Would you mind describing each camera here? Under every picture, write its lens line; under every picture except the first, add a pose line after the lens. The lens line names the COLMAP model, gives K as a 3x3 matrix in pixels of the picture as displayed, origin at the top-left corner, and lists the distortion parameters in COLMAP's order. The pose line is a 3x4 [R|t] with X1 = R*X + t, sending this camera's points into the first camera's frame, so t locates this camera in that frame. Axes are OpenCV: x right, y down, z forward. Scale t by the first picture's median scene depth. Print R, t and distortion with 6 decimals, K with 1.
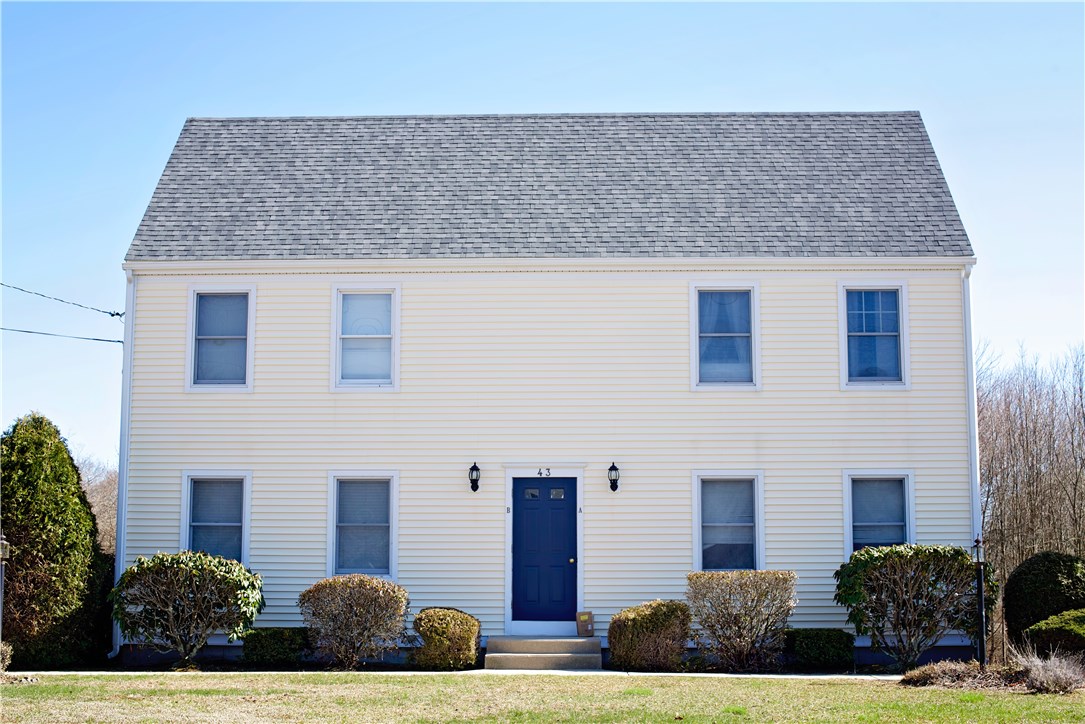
lens RADIAL K [[1554.7, 0, 542.5], [0, 1554.7, 362.0], [0, 0, 1]] dist [-0.102875, 0.041526]
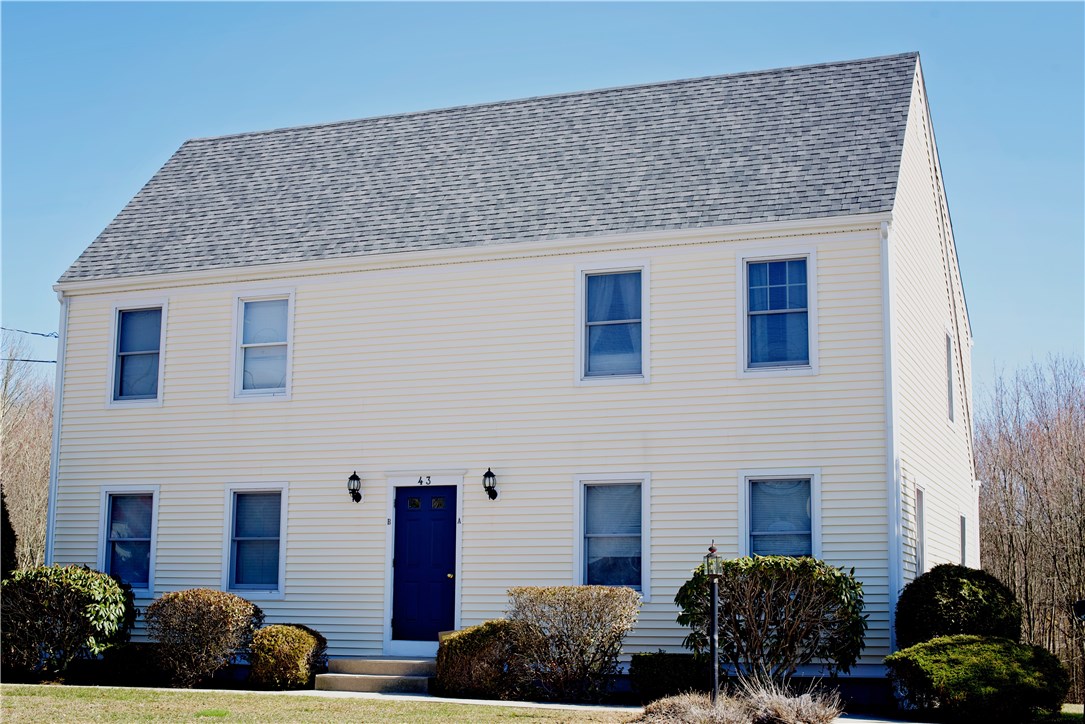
lens RADIAL K [[1554.7, 0, 542.5], [0, 1554.7, 362.0], [0, 0, 1]] dist [-0.102875, 0.041526]
pose [[0.942046, -0.047068, -0.332167, 0.376048], [0.040655, 0.998829, -0.026233, 0.027281], [0.333012, 0.011209, 0.942856, 0.147020]]
